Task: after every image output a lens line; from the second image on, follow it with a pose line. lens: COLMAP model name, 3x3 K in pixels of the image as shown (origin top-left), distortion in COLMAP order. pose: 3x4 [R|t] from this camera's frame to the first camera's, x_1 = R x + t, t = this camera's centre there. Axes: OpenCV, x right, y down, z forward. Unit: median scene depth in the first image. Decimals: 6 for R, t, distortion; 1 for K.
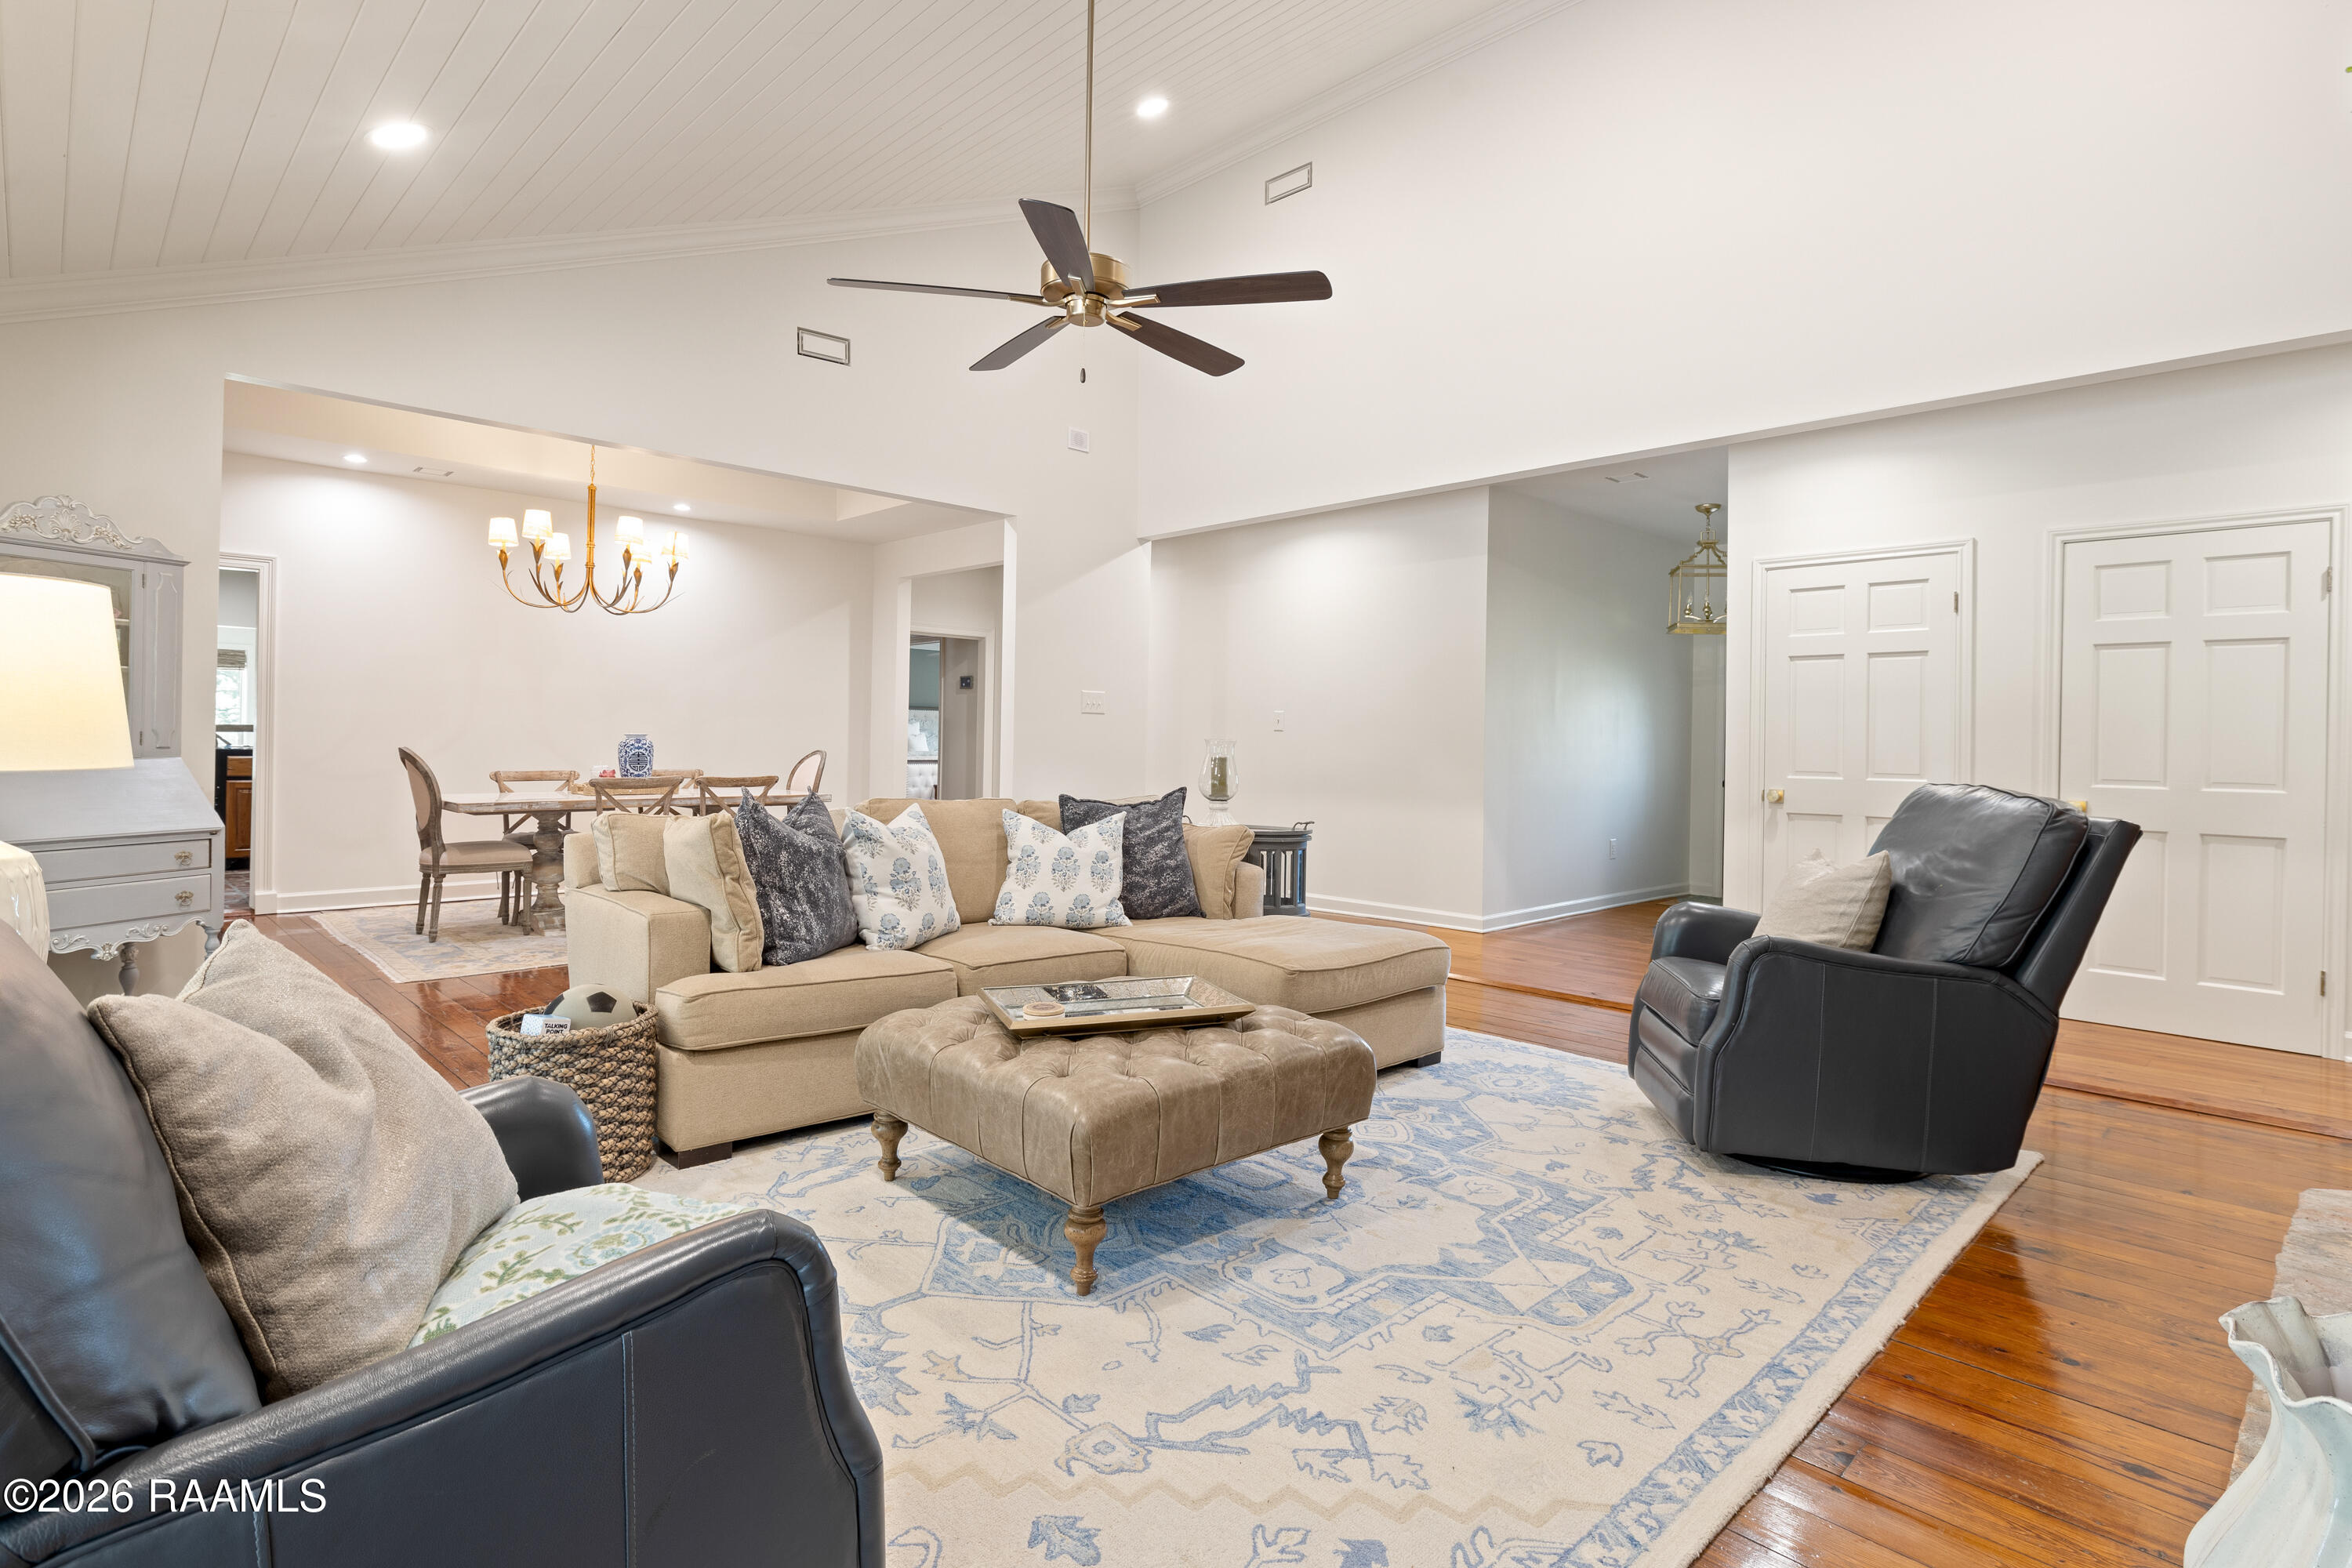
lens RADIAL K [[1173.5, 0, 1167.2], [0, 1173.5, 733.9], [0, 0, 1]] dist [-0.002686, -0.000361]
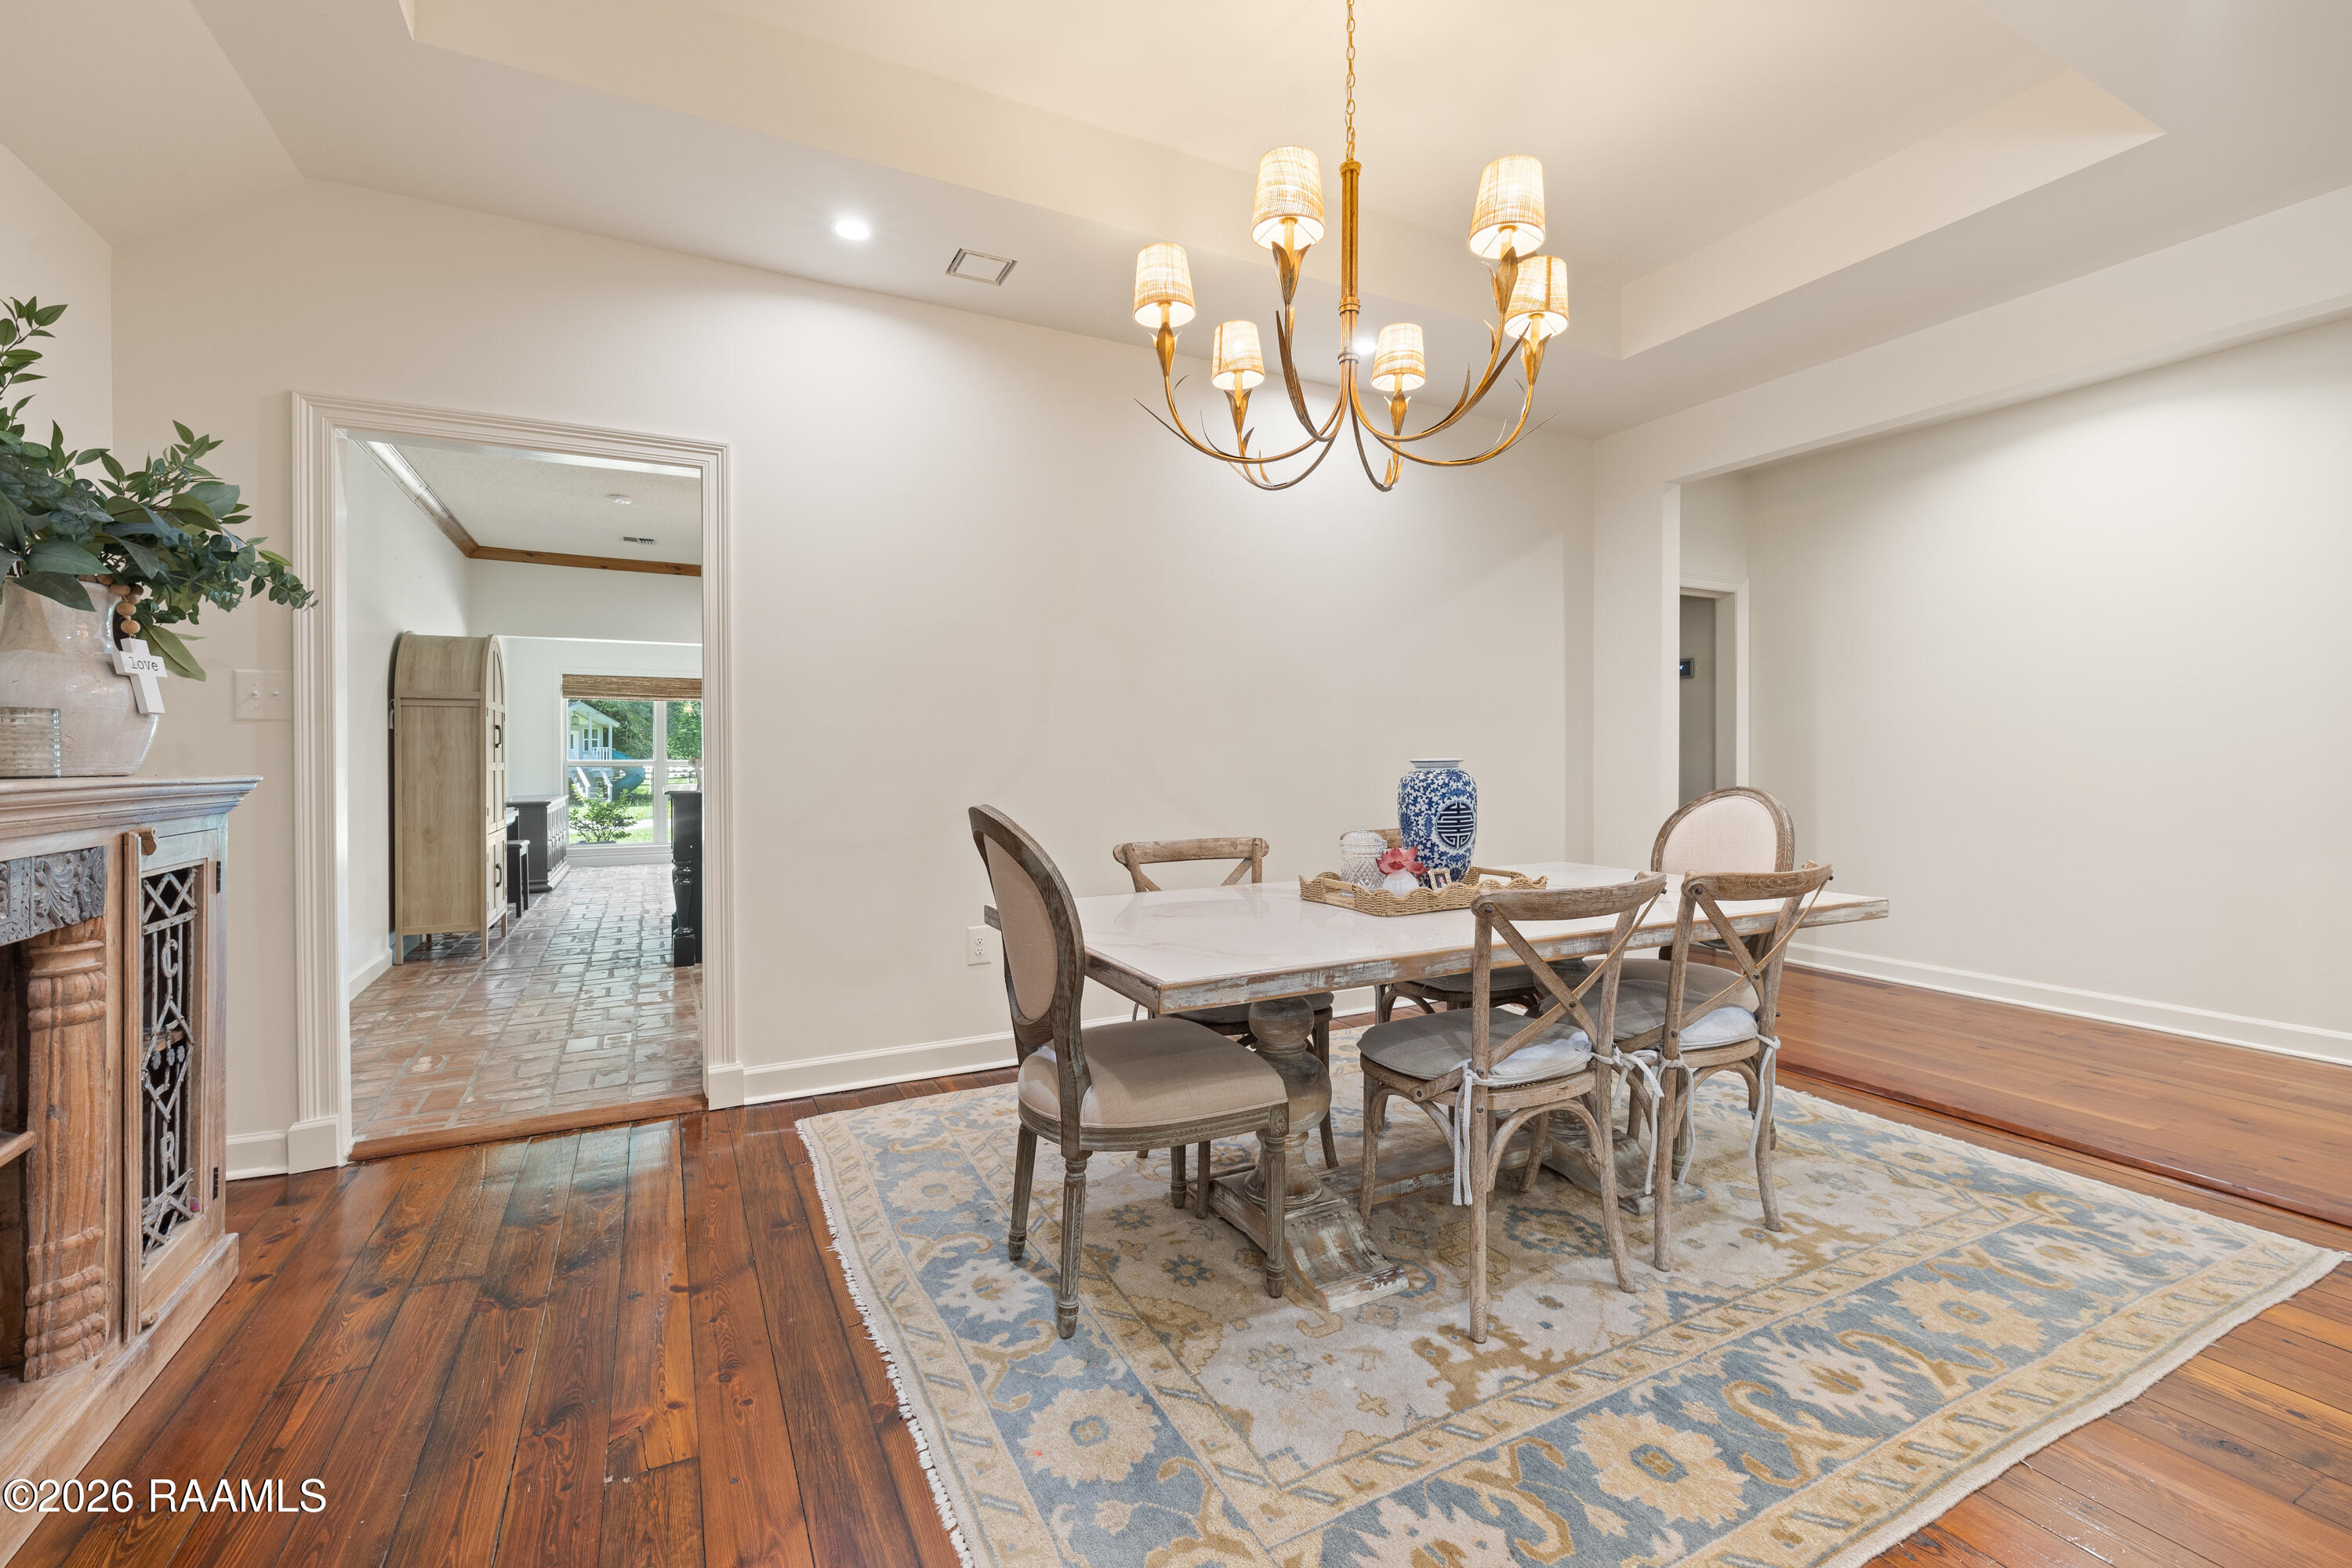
lens RADIAL K [[999.8, 0, 1175.6], [0, 999.8, 764.0], [0, 0, 1]] dist [0.003260, -0.000043]
pose [[0.960577, -0.017718, -0.277449, -0.493768], [0.020478, 0.999765, 0.007055, -0.002659], [0.277259, -0.012459, 0.960714, 0.695732]]
